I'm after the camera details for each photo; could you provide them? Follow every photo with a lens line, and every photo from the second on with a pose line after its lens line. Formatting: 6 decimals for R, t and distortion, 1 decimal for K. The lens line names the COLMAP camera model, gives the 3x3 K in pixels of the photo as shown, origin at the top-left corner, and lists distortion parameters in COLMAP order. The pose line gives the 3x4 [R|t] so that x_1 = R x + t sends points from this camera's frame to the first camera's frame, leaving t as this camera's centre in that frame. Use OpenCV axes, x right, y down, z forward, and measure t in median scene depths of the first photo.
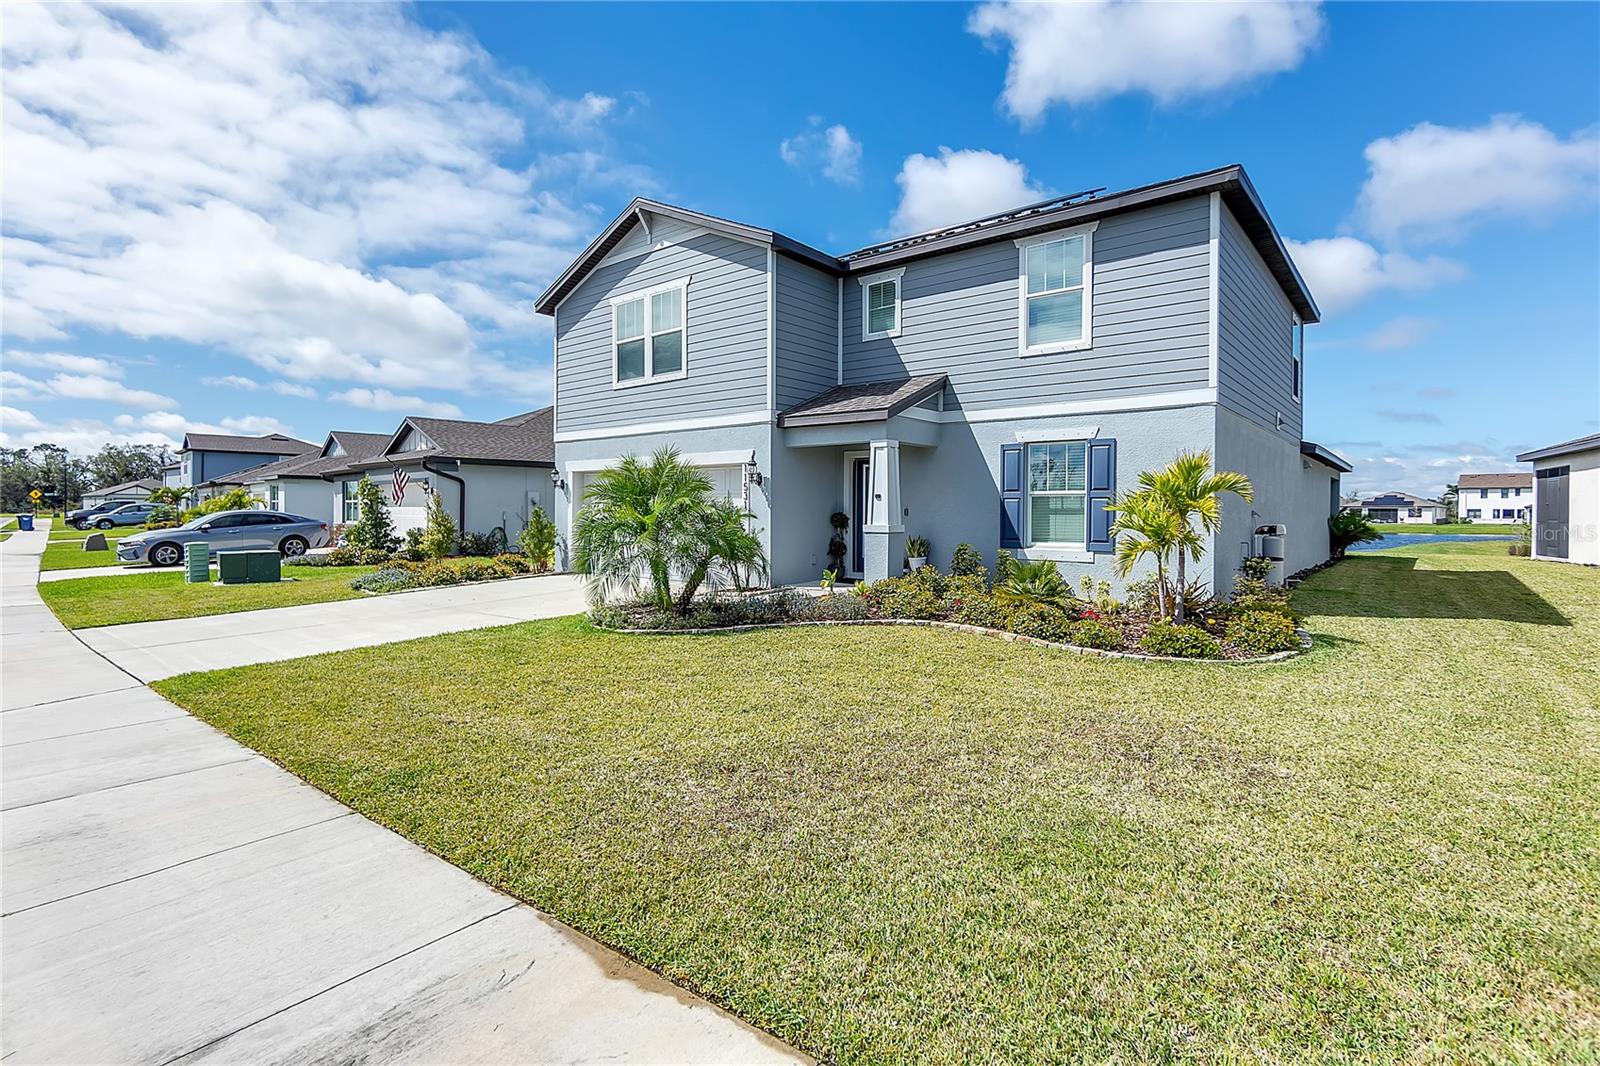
lens RADIAL K [[804.0, 0, 806.8], [0, 804.0, 521.0], [0, 0, 1]] dist [0.015997, 0.000524]
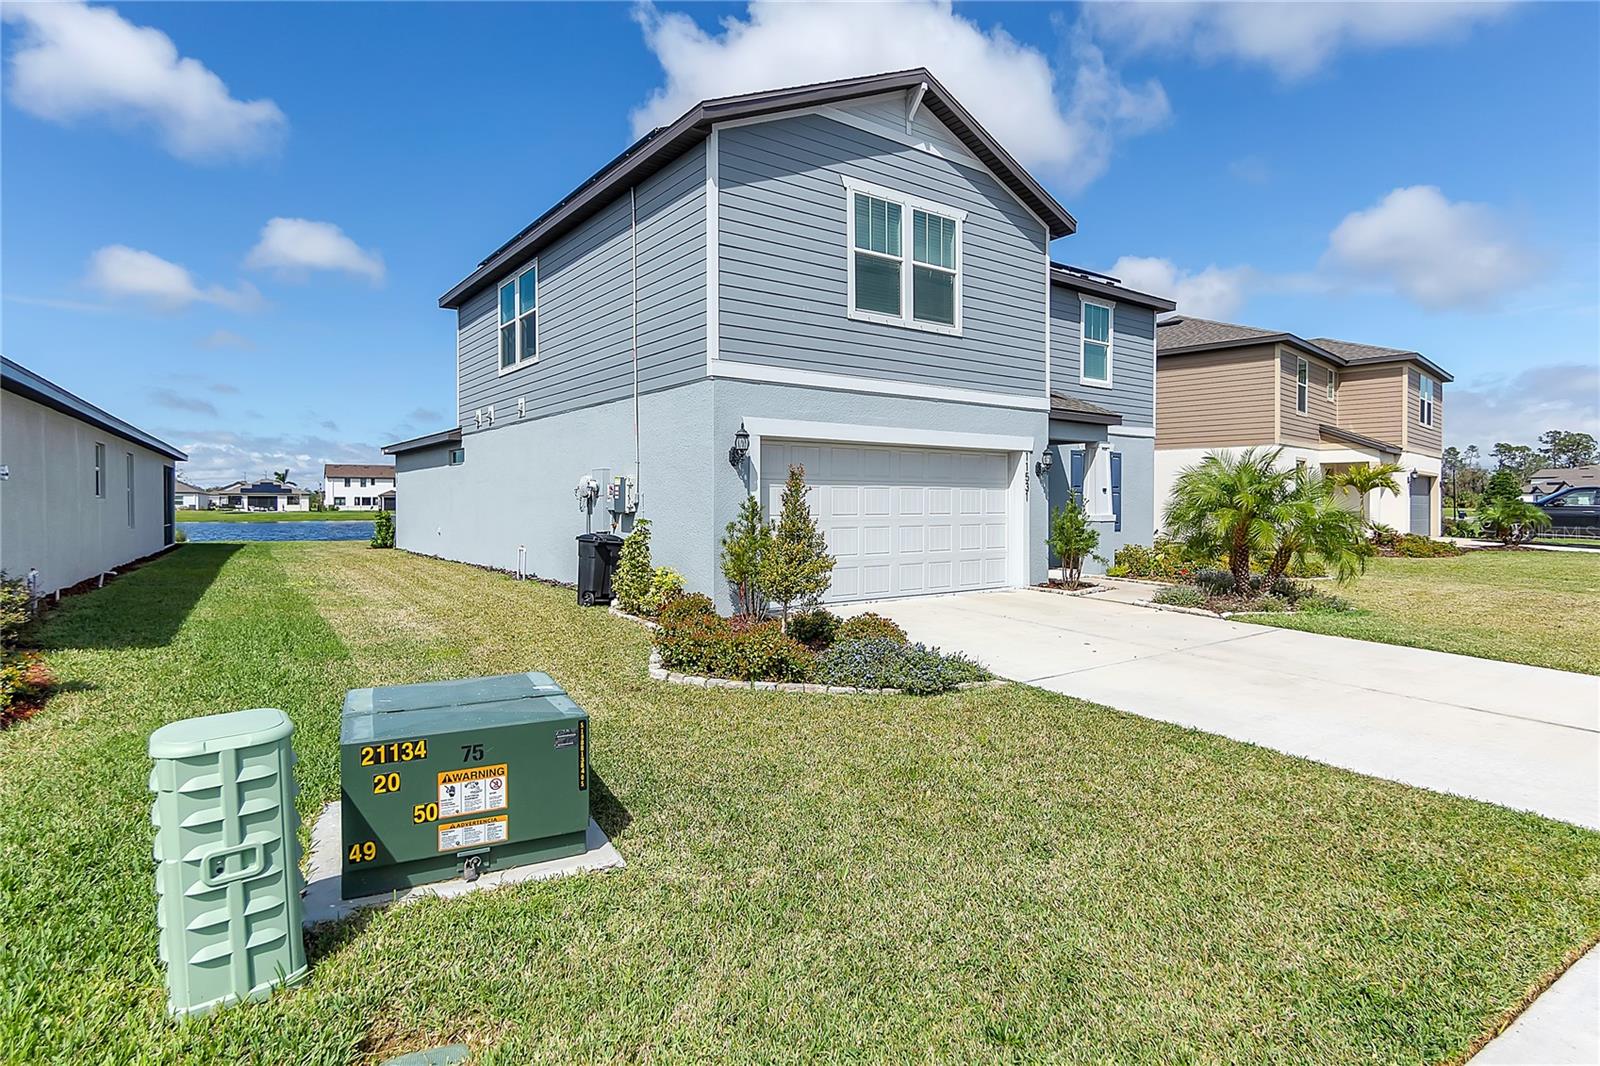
lens RADIAL K [[858.5, 0, 835.0], [0, 858.5, 522.7], [0, 0, 1]] dist [-0.000460, 0.000180]
pose [[0.194390, -0.027249, 0.980546, -0.998517], [0.010841, 0.999613, 0.025629, -0.016677], [-0.980864, 0.005649, 0.194610, 0.942170]]
